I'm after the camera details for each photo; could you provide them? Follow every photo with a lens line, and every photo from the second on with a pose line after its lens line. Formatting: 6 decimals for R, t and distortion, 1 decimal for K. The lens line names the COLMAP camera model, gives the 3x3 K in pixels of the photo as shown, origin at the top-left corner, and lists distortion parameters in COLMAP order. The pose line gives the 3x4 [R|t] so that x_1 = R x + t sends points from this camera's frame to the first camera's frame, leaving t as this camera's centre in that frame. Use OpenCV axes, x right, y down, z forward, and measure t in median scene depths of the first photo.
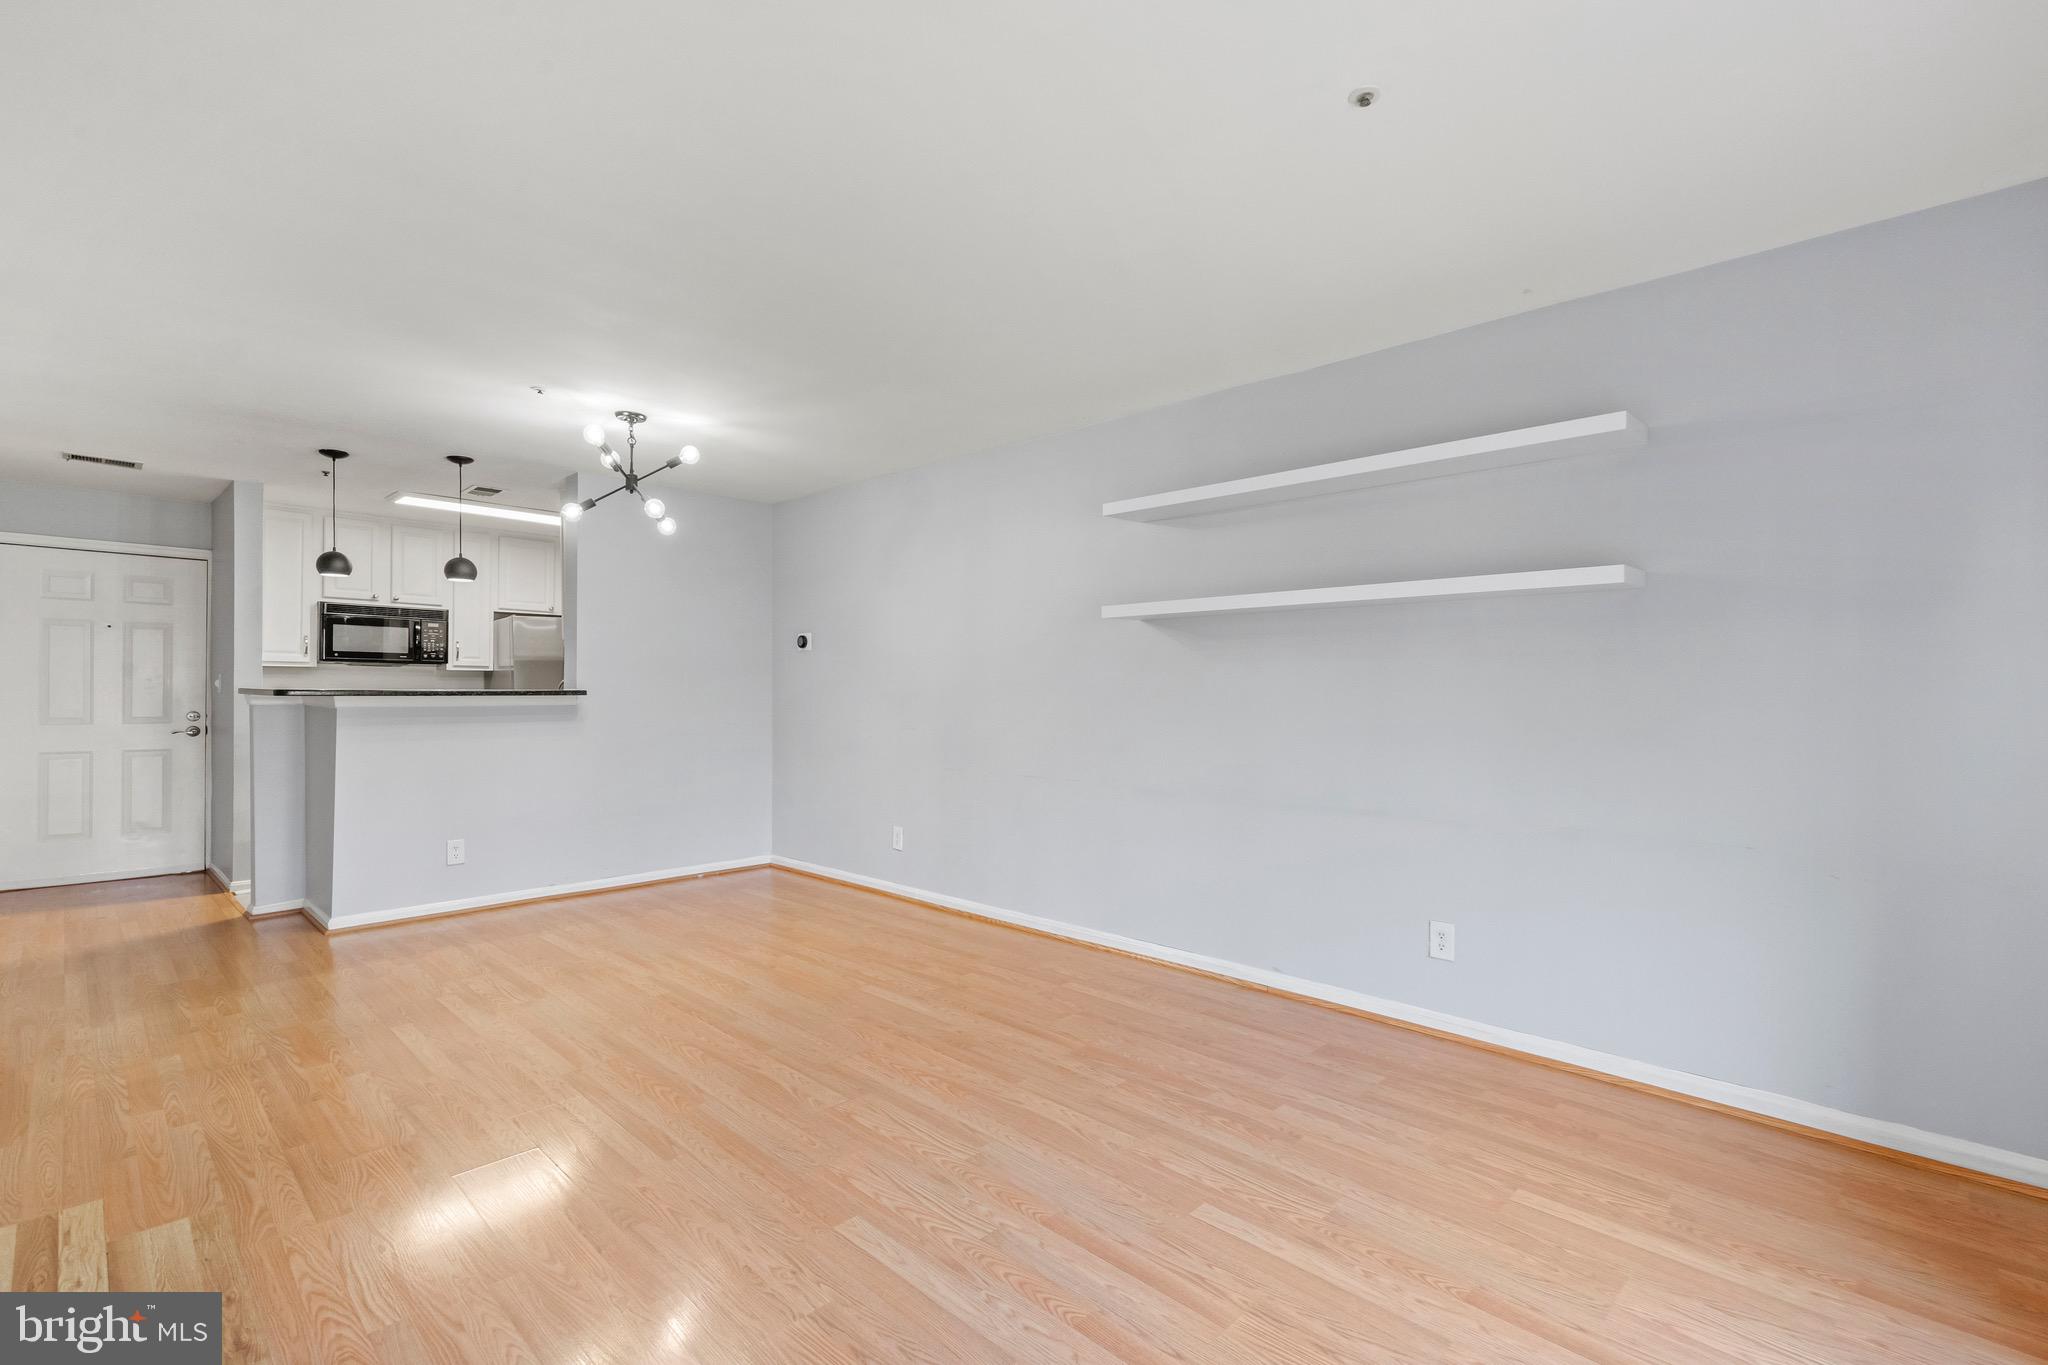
lens RADIAL K [[934.8, 0, 1047.9], [0, 934.8, 682.4], [0, 0, 1]] dist [0.003170, 0.000858]
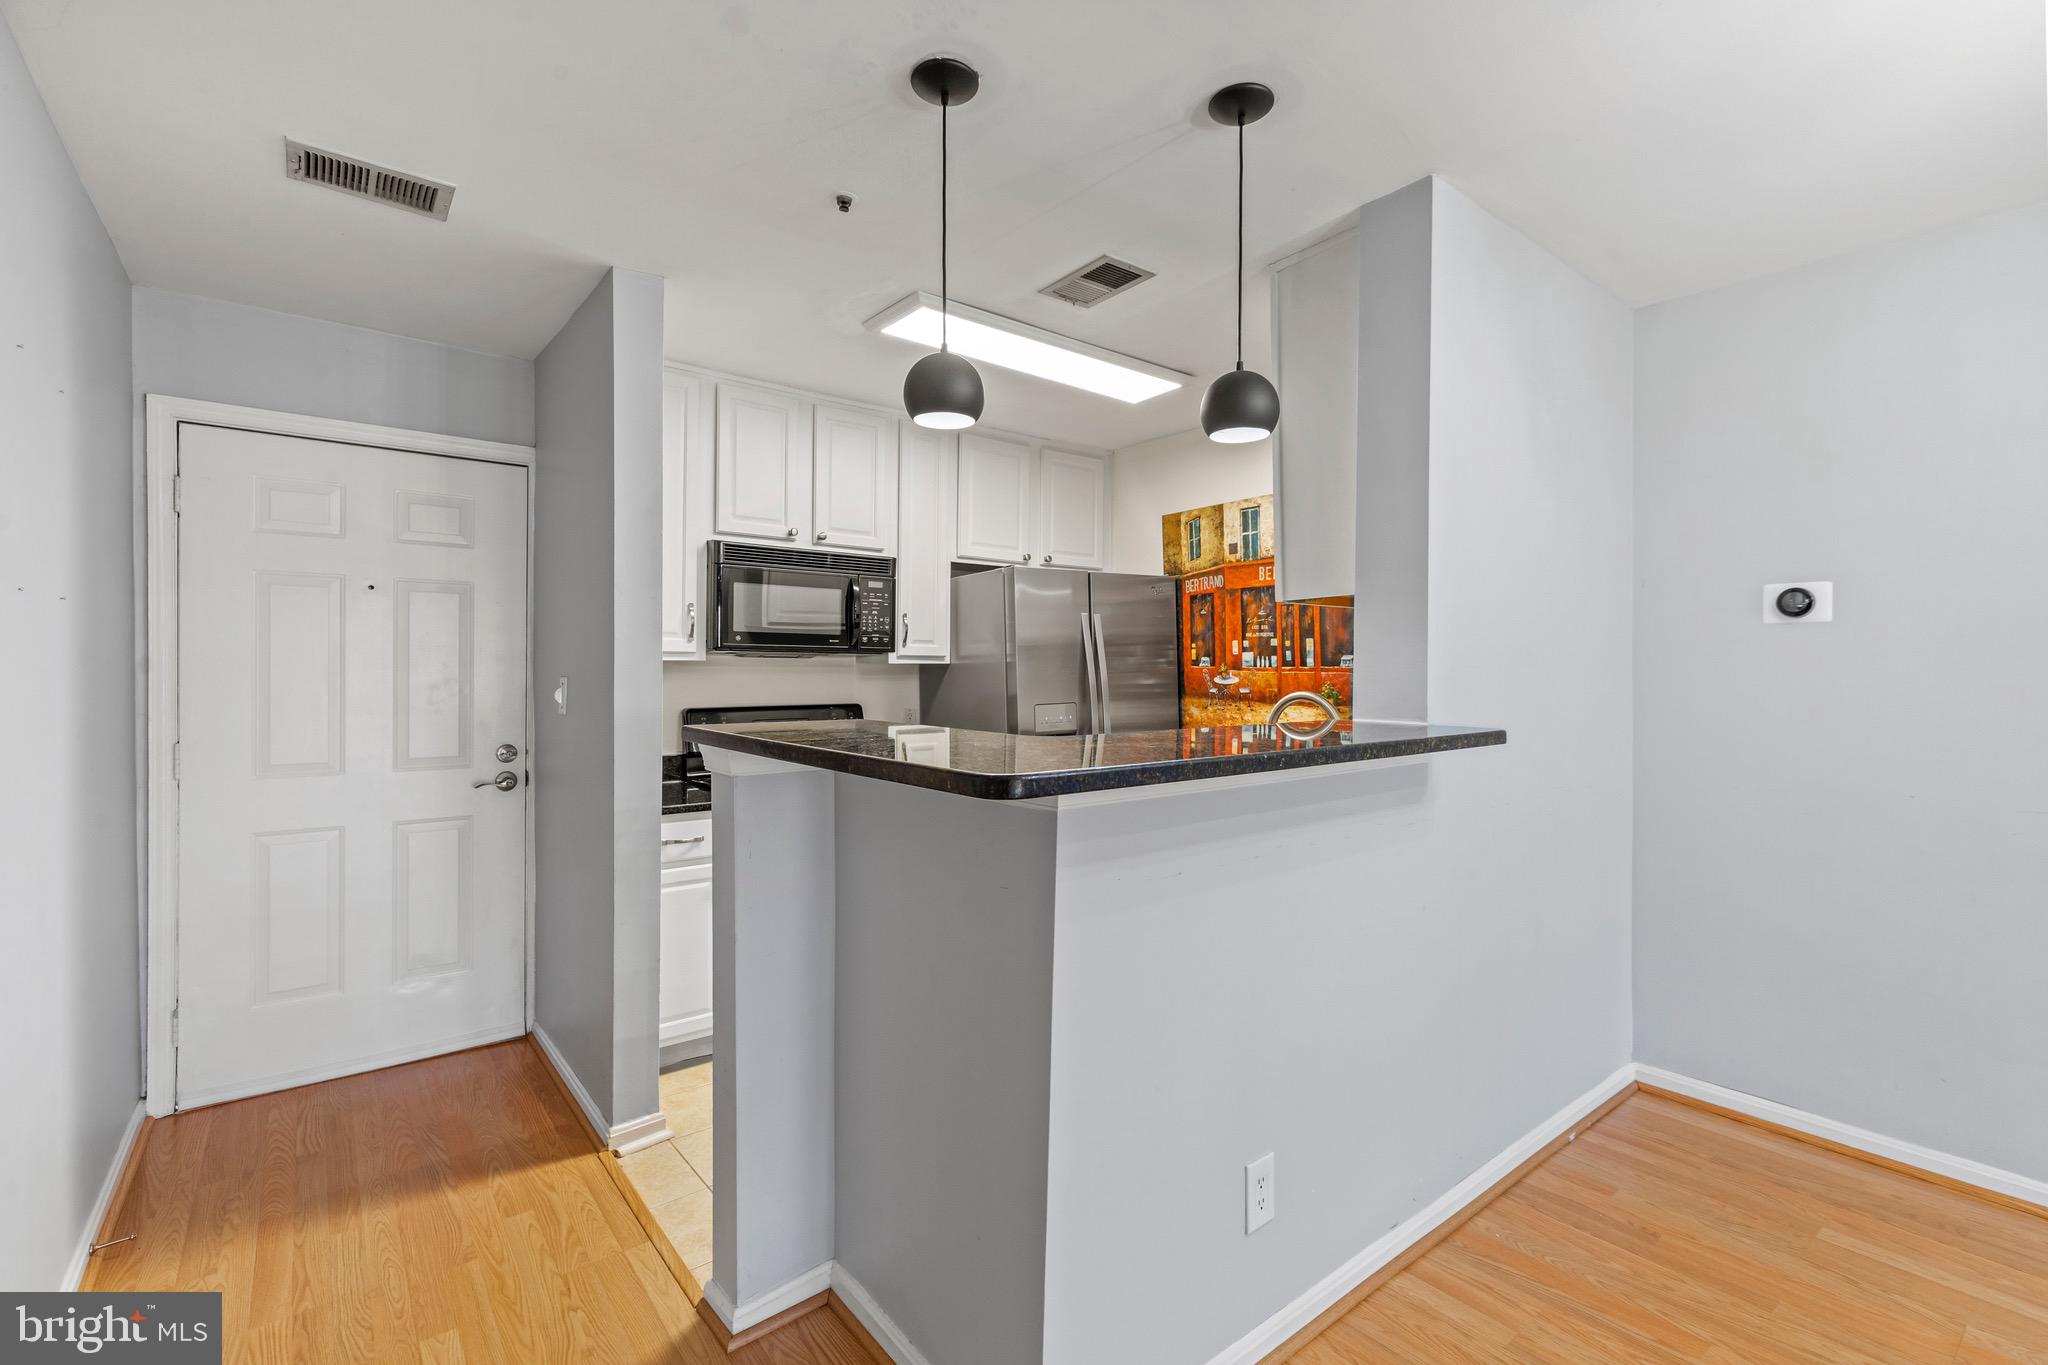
lens RADIAL K [[944.7, 0, 1046.2], [0, 944.7, 659.8], [0, 0, 1]] dist [0.005779, 0.001023]
pose [[0.991778, -0.001427, -0.127961, -0.552036], [0.001459, 0.999999, 0.000161, -0.018053], [0.127961, -0.000347, 0.991779, 0.516844]]
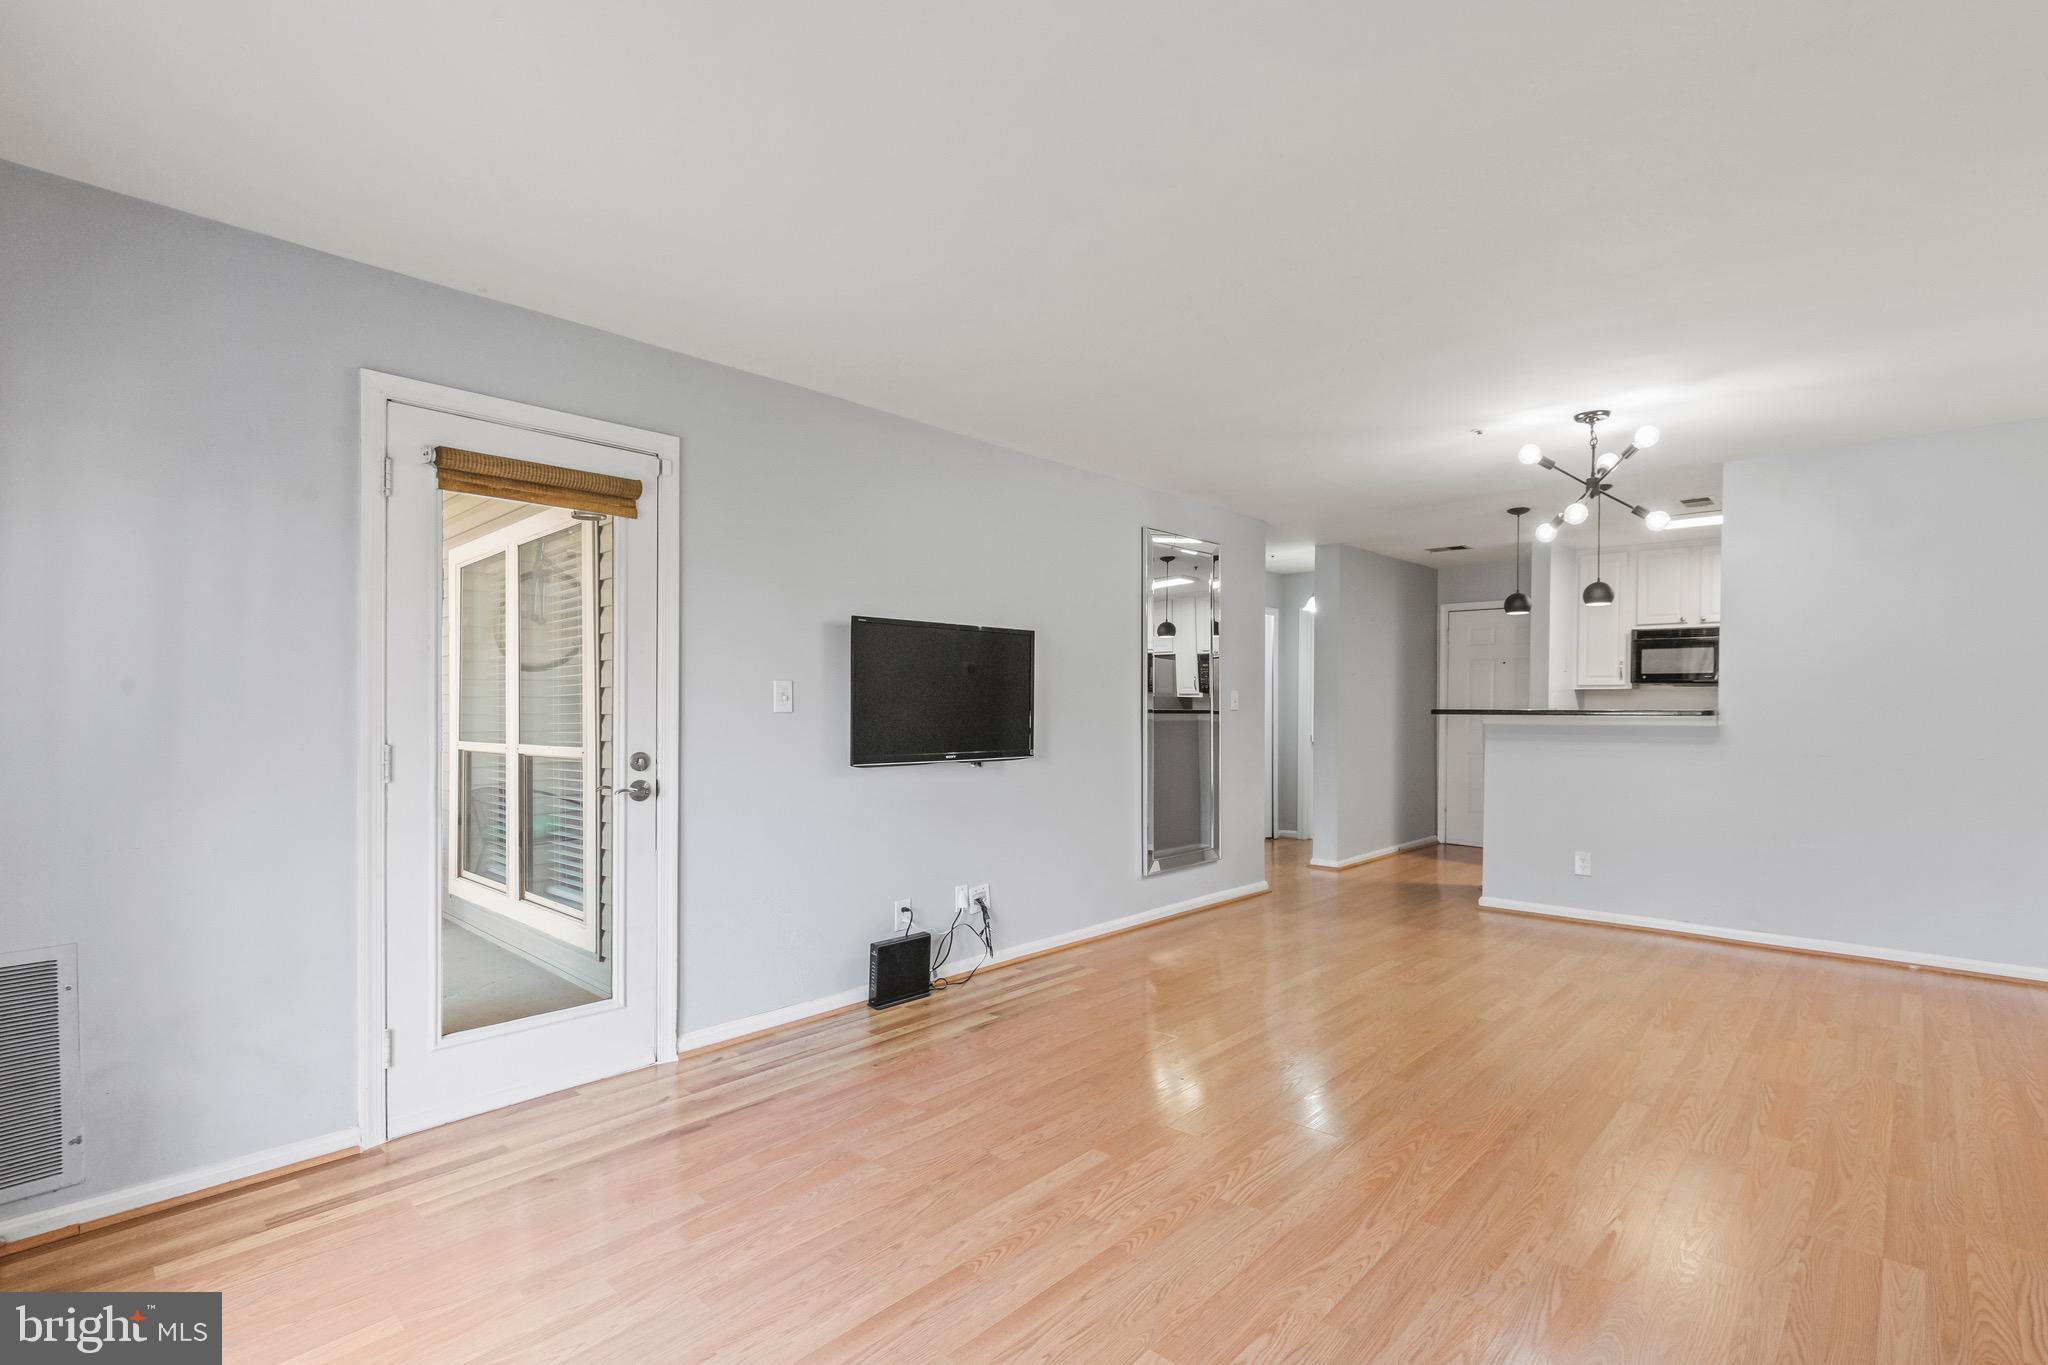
lens RADIAL K [[935.0, 0, 1044.7], [0, 935.0, 706.7], [0, 0, 1]] dist [0.010213, -0.001029]
pose [[0.013241, -0.001104, -0.999912, 0.340433], [0.006598, 0.999978, -0.001016, 0.001320], [0.999891, -0.006584, 0.013248, 0.314432]]
